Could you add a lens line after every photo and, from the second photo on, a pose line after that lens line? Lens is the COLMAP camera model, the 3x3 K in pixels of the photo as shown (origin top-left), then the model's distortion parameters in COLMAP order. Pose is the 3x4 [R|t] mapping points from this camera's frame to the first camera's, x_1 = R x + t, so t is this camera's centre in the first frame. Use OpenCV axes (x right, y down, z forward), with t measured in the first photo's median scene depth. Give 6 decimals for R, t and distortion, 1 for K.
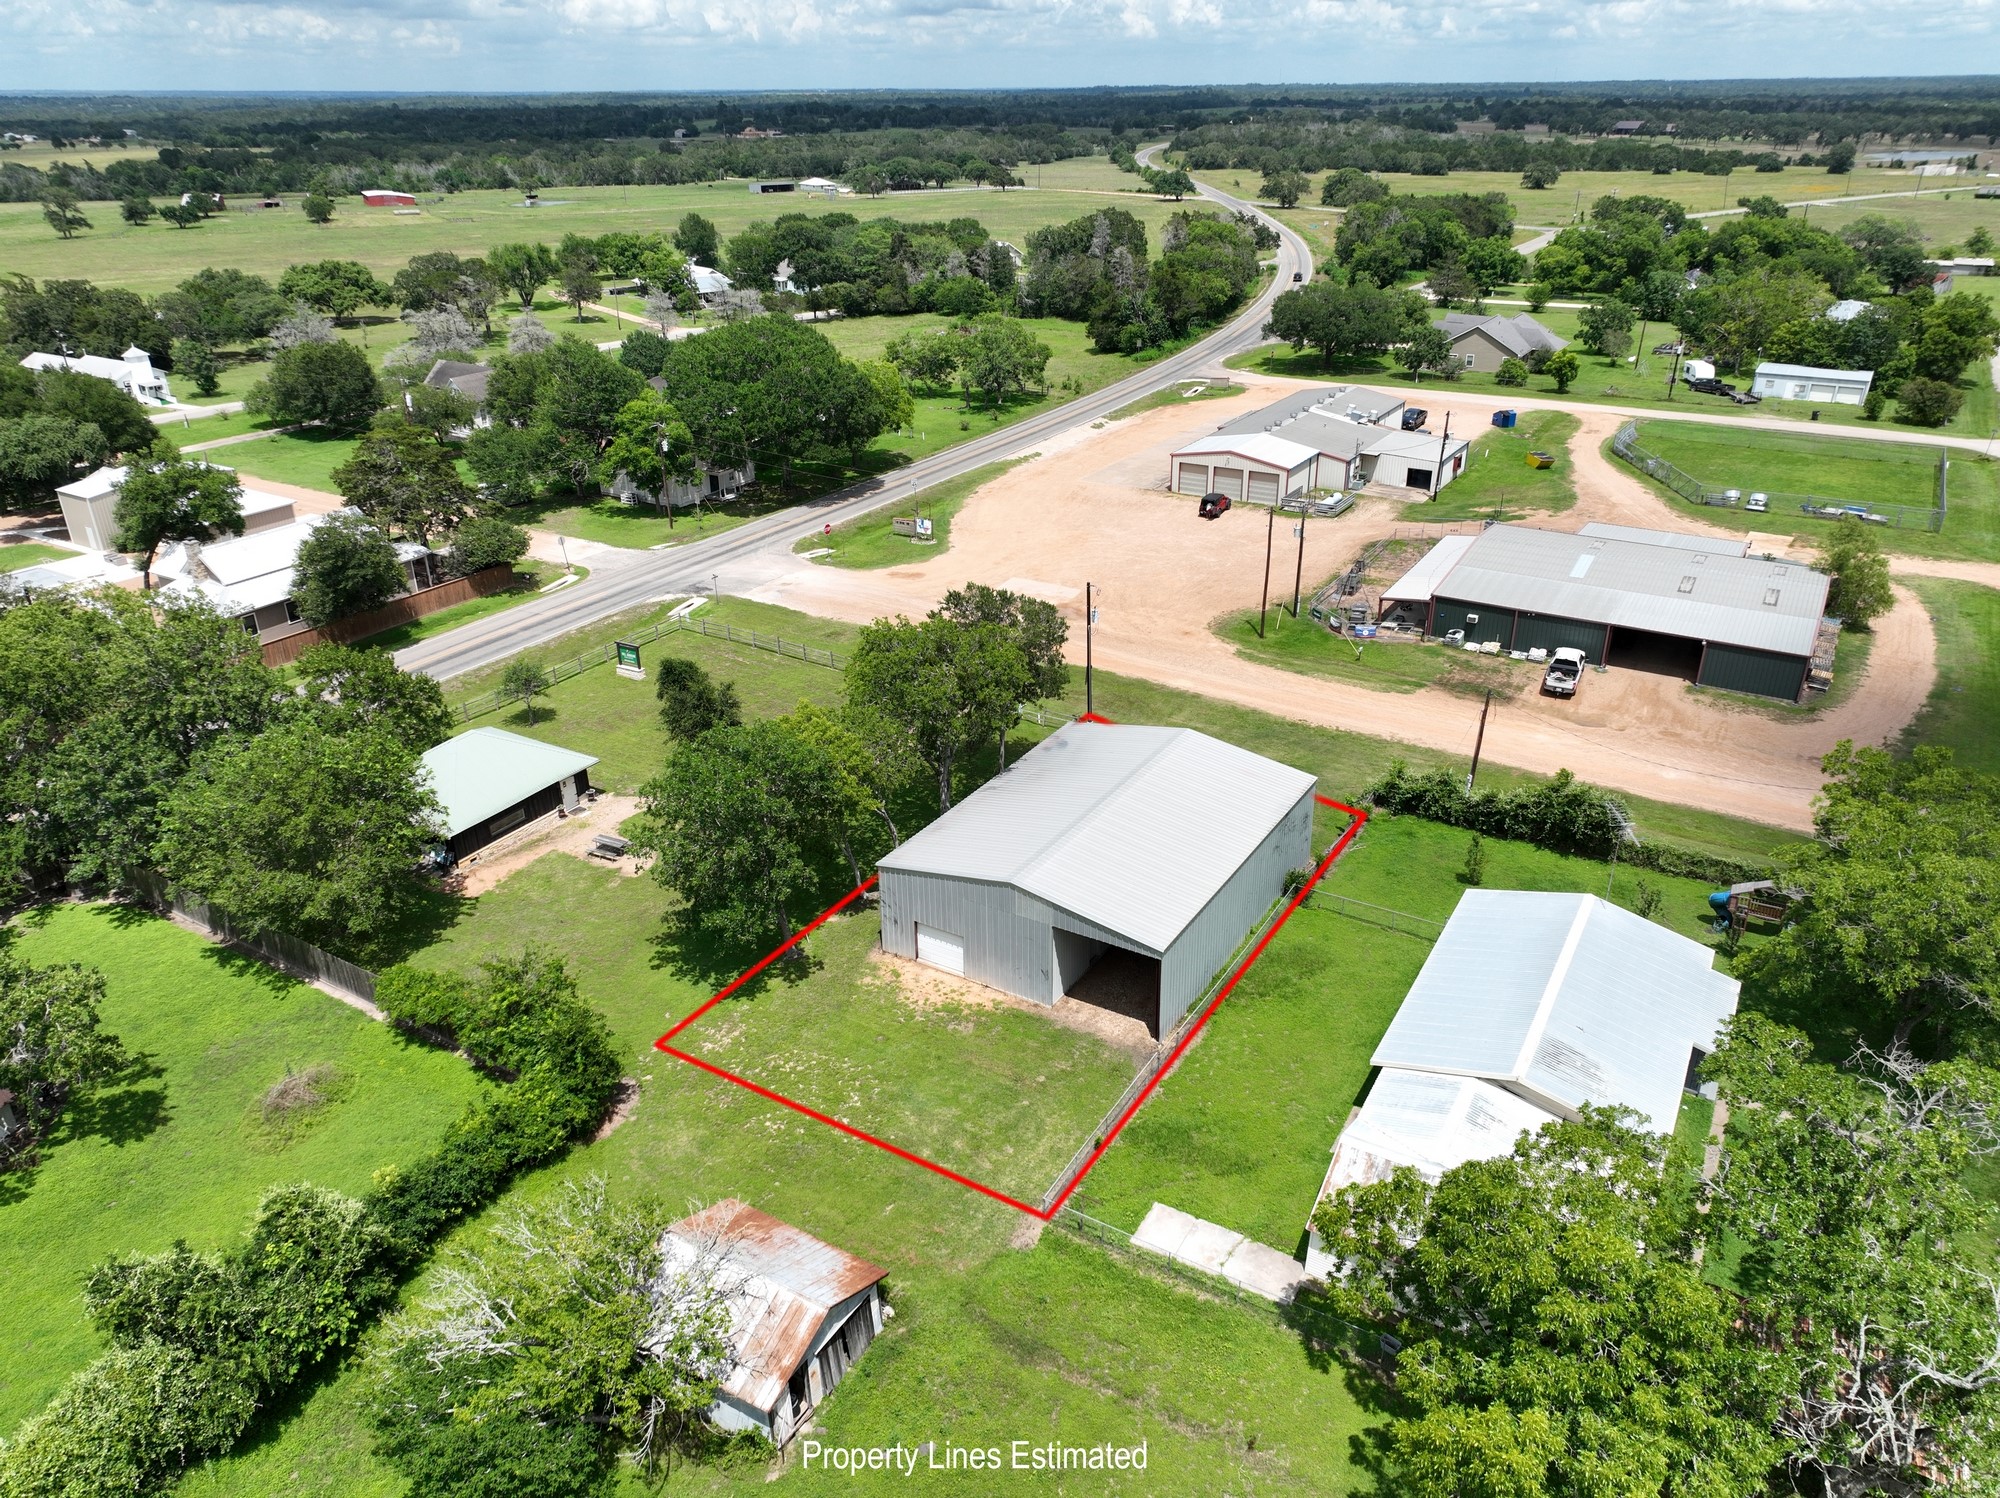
lens RADIAL K [[1403.7, 0, 1004.7], [0, 1403.7, 748.5], [0, 0, 1]] dist [-0.007352, 0.023528]
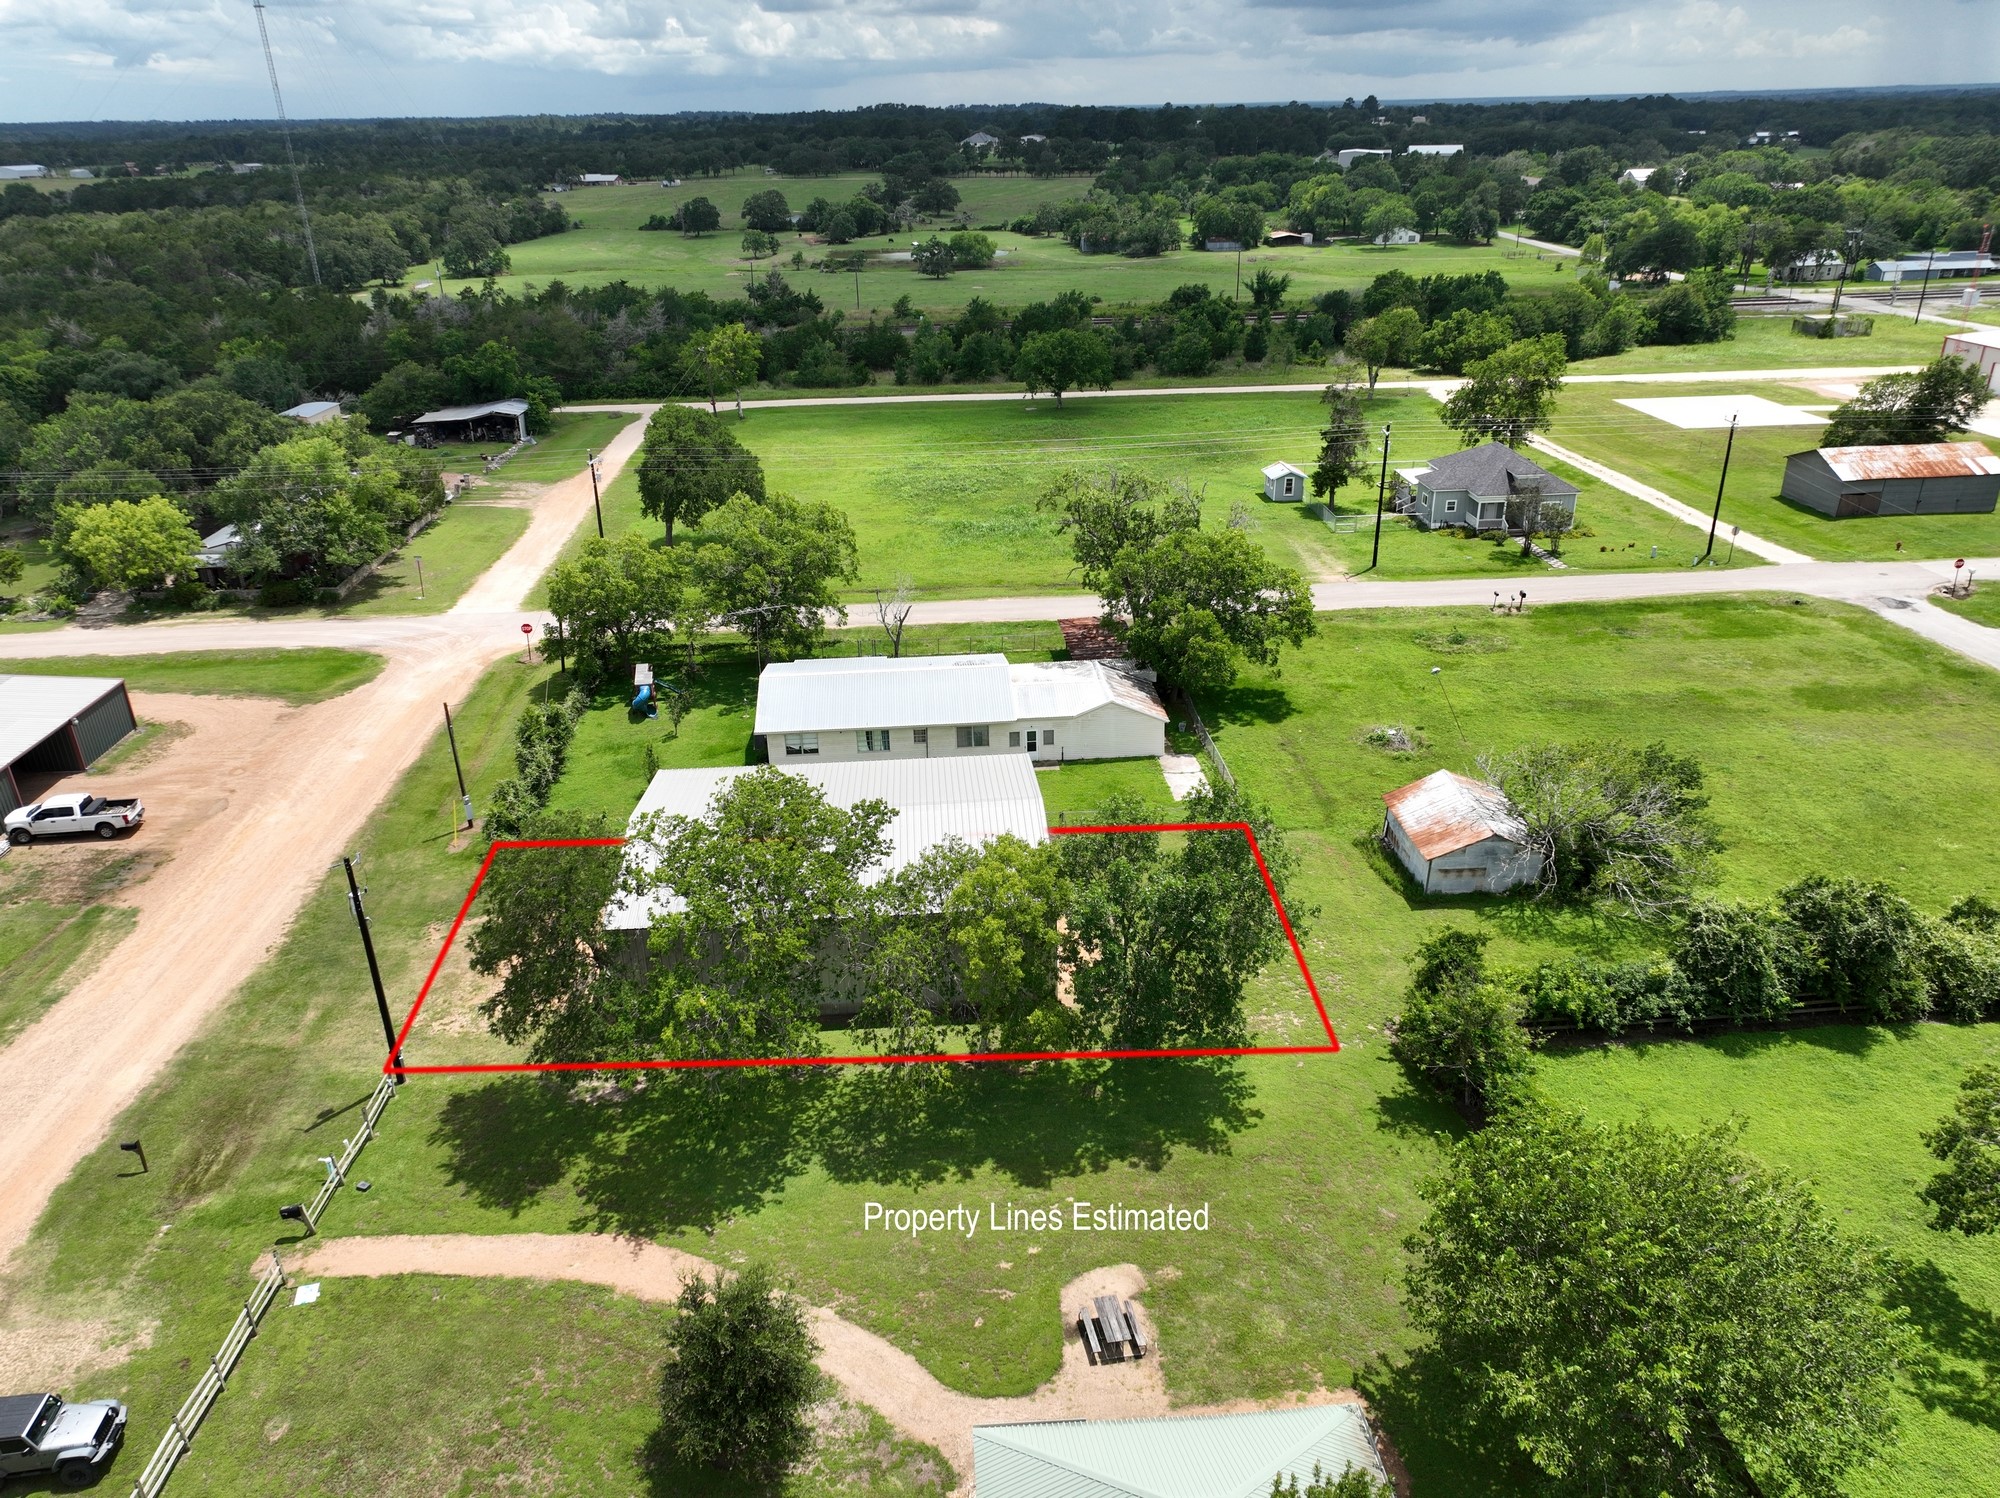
lens RADIAL K [[1403.7, 0, 1004.7], [0, 1403.7, 748.5], [0, 0, 1]] dist [-0.007352, 0.023528]
pose [[-0.572745, -0.325016, 0.752547, -0.321257], [0.371367, 0.715547, 0.591674, -0.239189], [-0.730787, 0.618350, -0.289126, 0.553629]]
